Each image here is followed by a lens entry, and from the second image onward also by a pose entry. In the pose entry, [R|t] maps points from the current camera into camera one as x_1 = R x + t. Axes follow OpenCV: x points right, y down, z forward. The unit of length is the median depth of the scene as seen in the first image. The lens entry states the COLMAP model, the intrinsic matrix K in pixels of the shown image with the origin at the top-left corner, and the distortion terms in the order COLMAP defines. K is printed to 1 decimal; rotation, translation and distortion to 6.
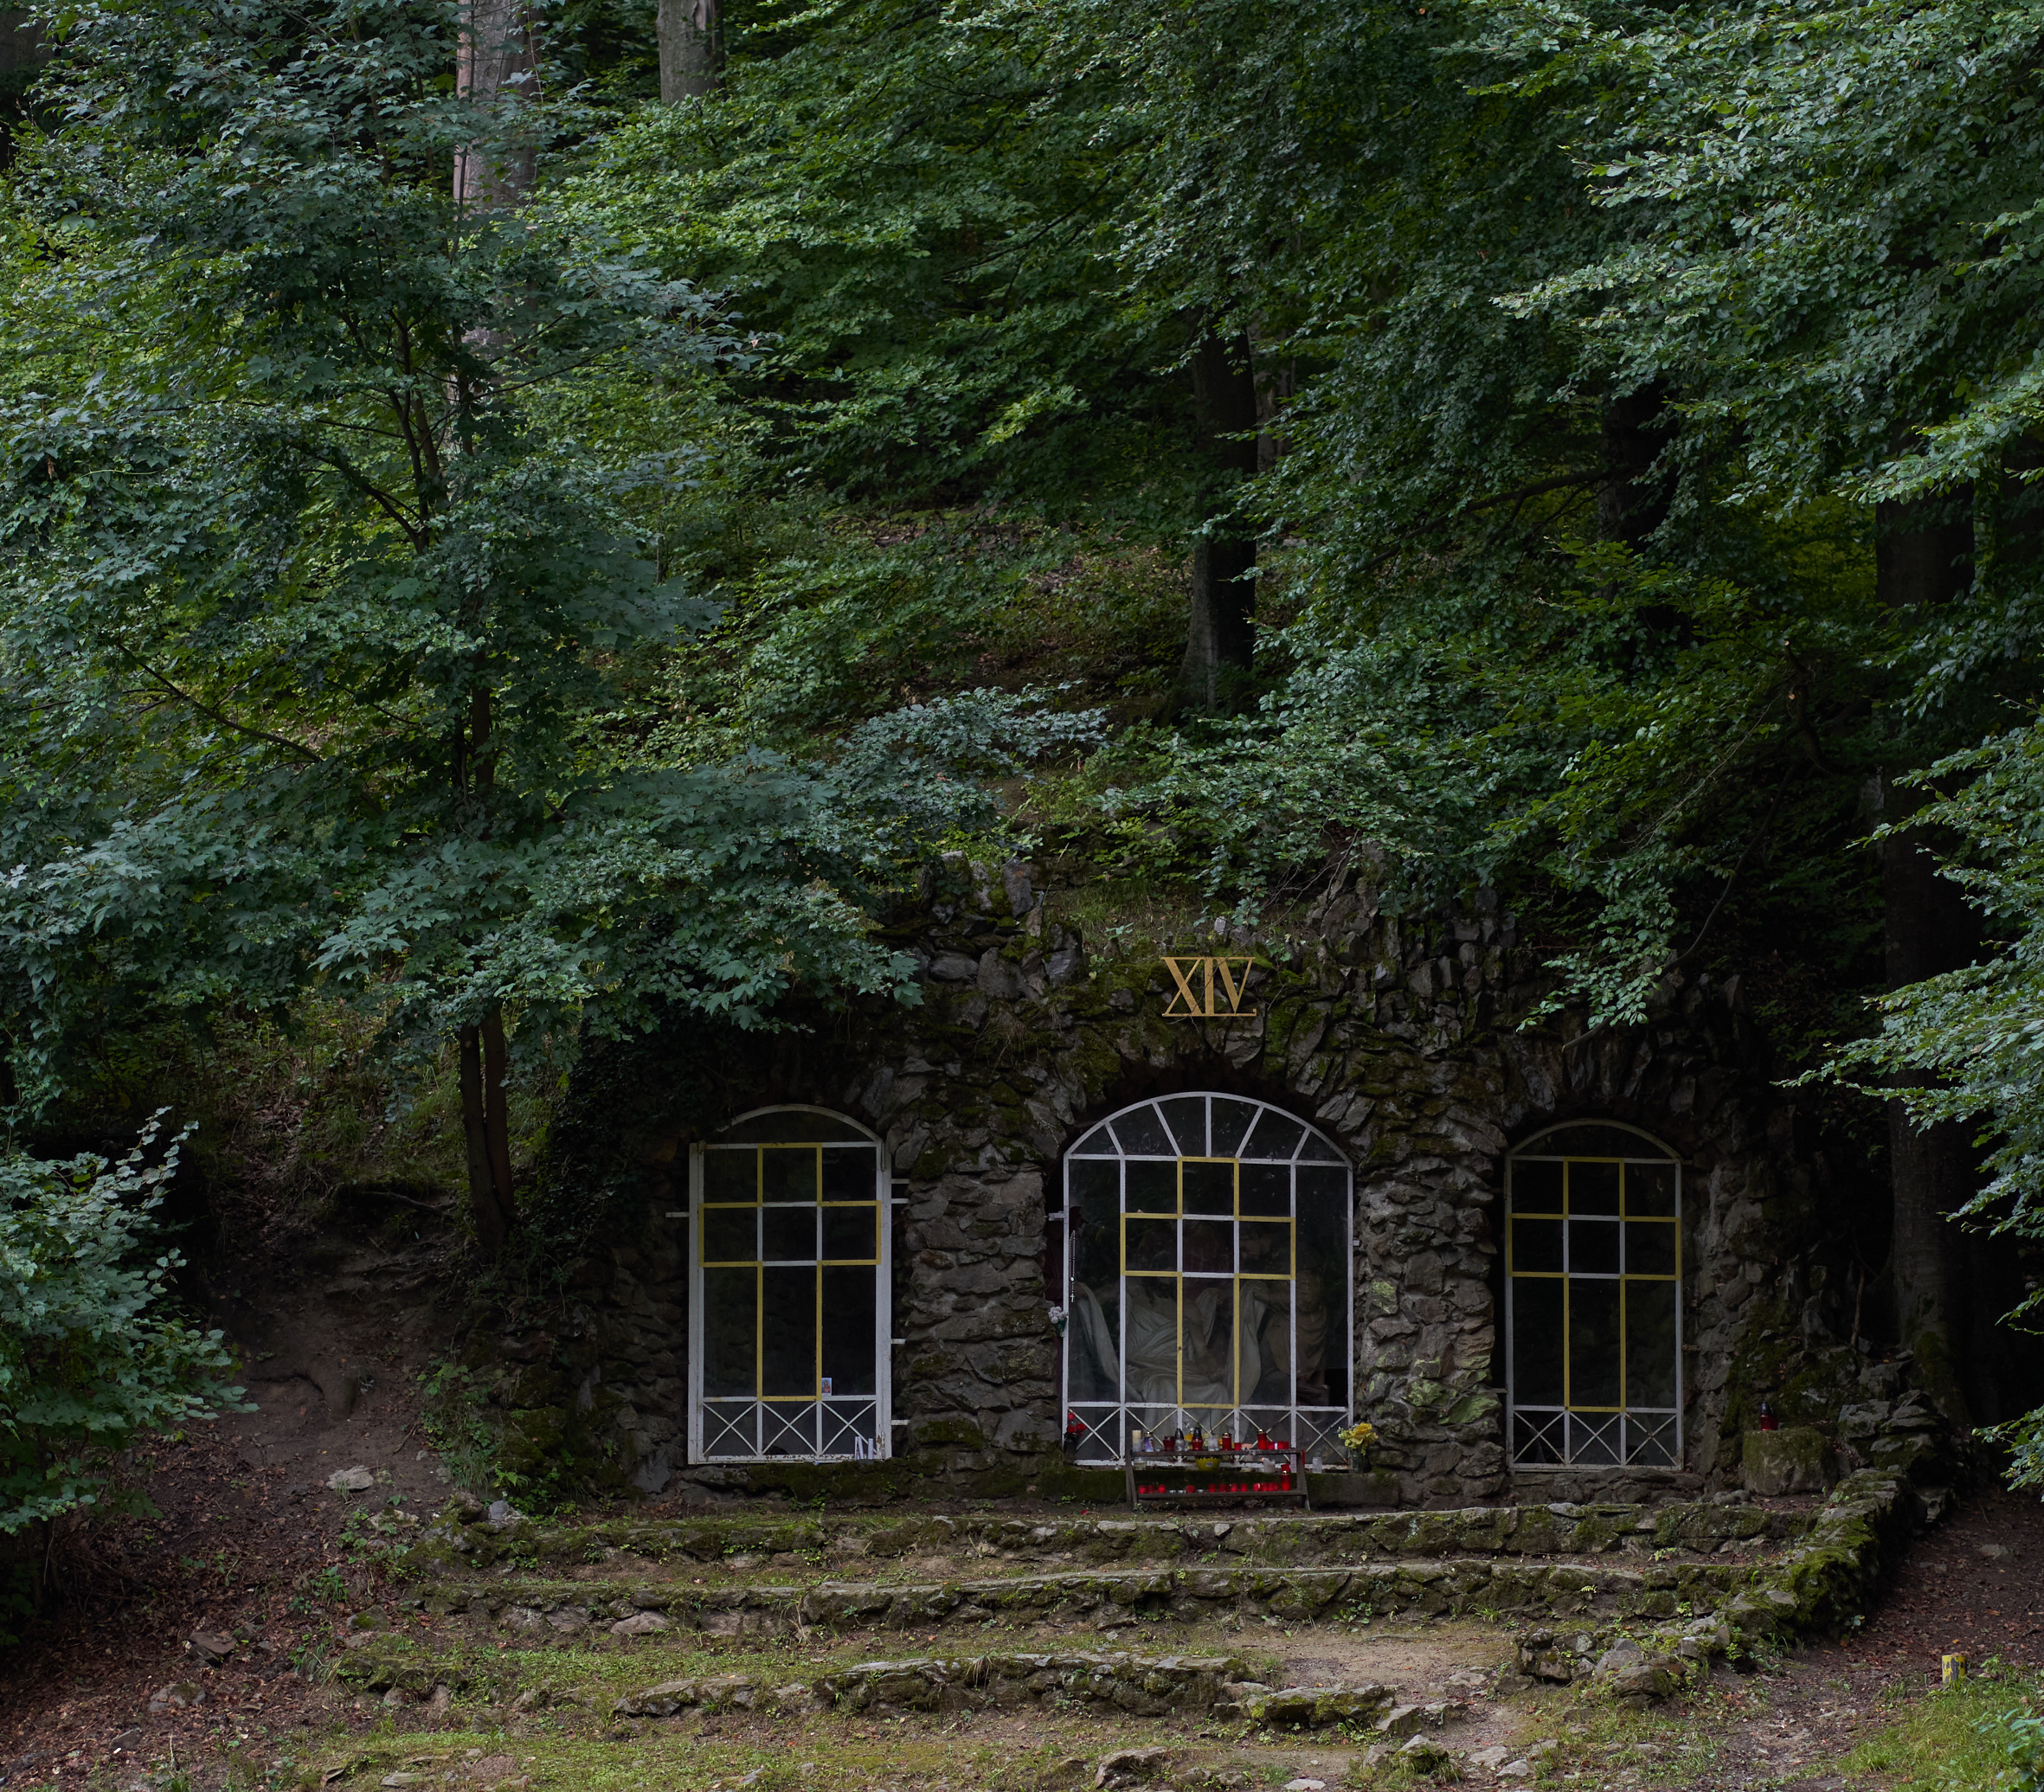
lens RADIAL K [[10007.9, 0, 1021.3], [0, 10007.9, 899.0], [0, 0, 1]] dist [-0.331476, 0.000000]
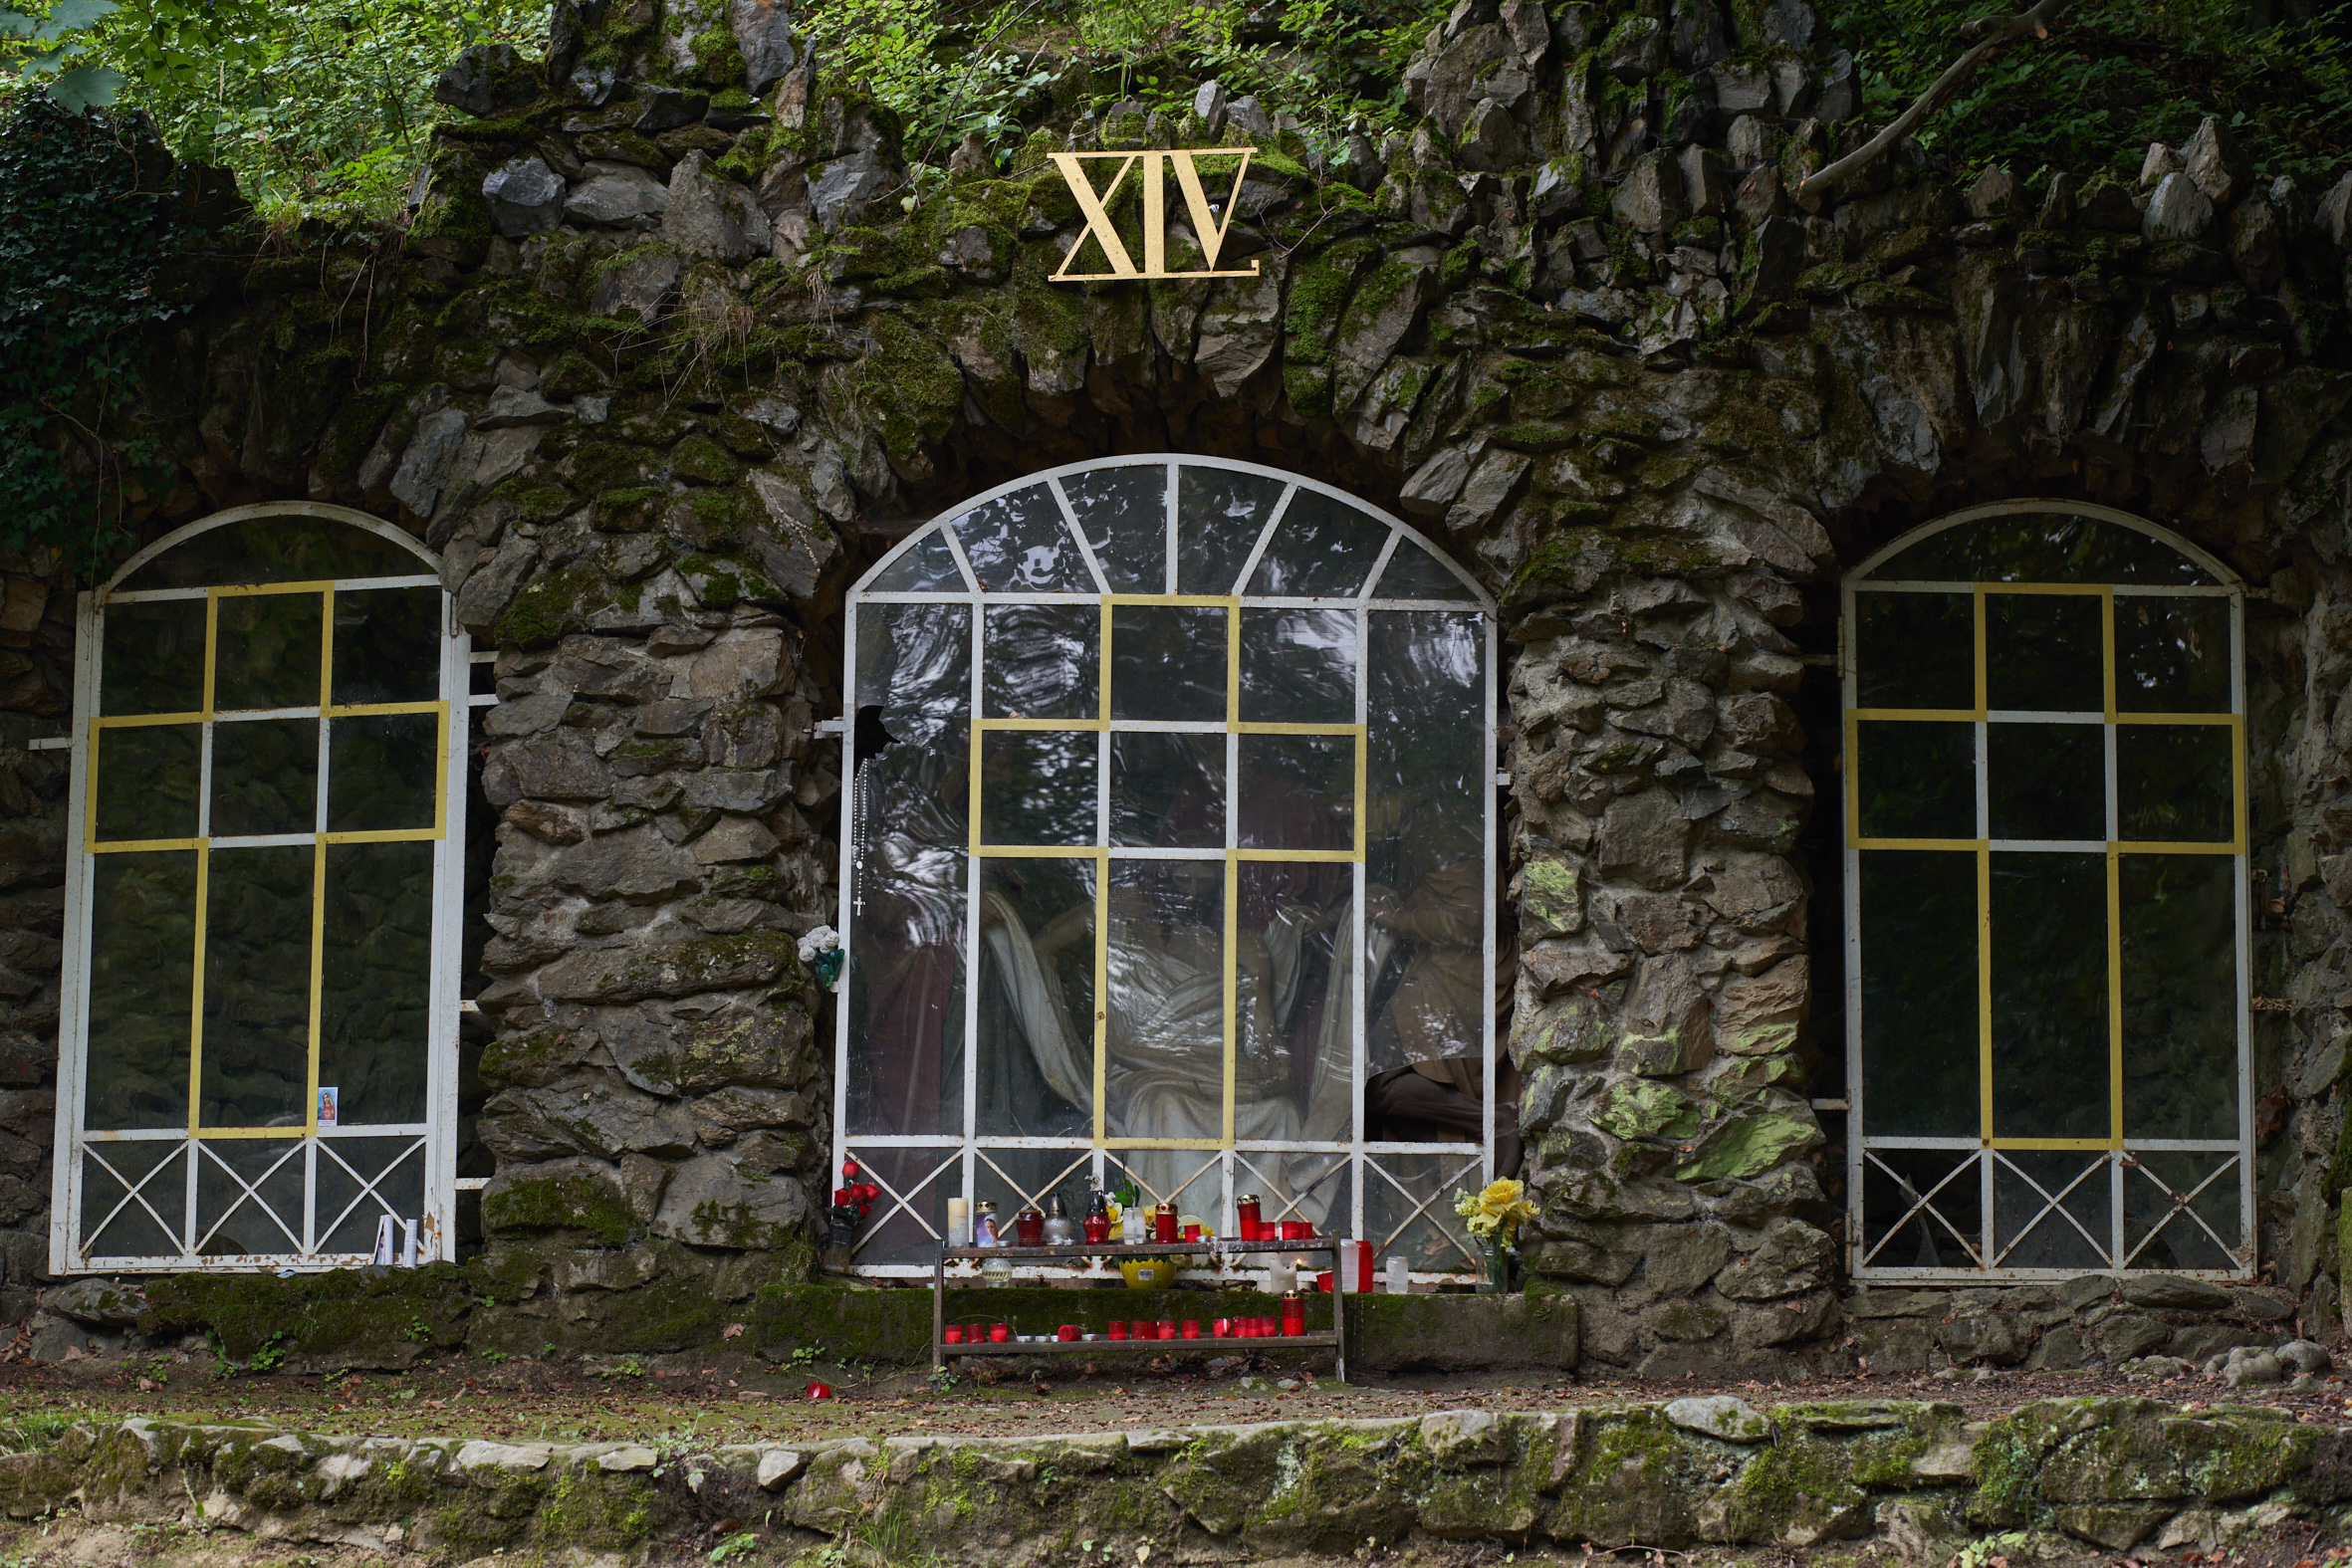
lens RADIAL K [[5625.7, 0, 1167.2], [0, 5625.7, 766.9], [0, 0, 1]] dist [-0.184565, 0.000000]
pose [[0.978539, -0.022675, -0.204812, 0.070887], [0.017108, 0.999436, -0.028913, 0.041143], [0.205352, 0.024789, 0.978374, 0.753348]]
